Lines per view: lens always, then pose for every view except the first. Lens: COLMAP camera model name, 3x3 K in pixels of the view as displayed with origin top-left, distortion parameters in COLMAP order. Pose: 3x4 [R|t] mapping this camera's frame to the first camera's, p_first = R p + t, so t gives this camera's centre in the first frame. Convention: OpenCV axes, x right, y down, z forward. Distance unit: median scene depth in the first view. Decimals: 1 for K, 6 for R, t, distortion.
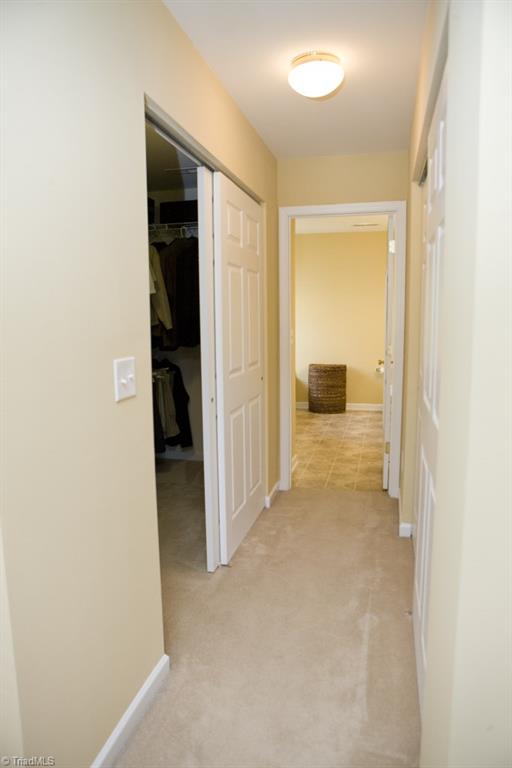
lens RADIAL K [[524.1, 0, 256.0], [0, 524.1, 384.0], [0, 0, 1]] dist [-0.101535, 0.072563]
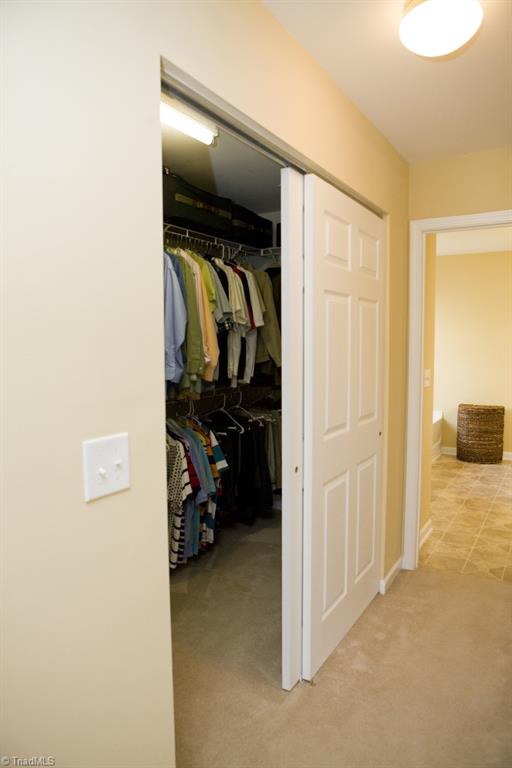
lens RADIAL K [[524.1, 0, 256.0], [0, 524.1, 384.0], [0, 0, 1]] dist [-0.101535, 0.072563]
pose [[0.956879, 0.031554, -0.288767, 0.057090], [-0.045746, 0.998047, -0.042527, -0.043625], [0.286862, 0.053903, 0.956454, 0.182139]]
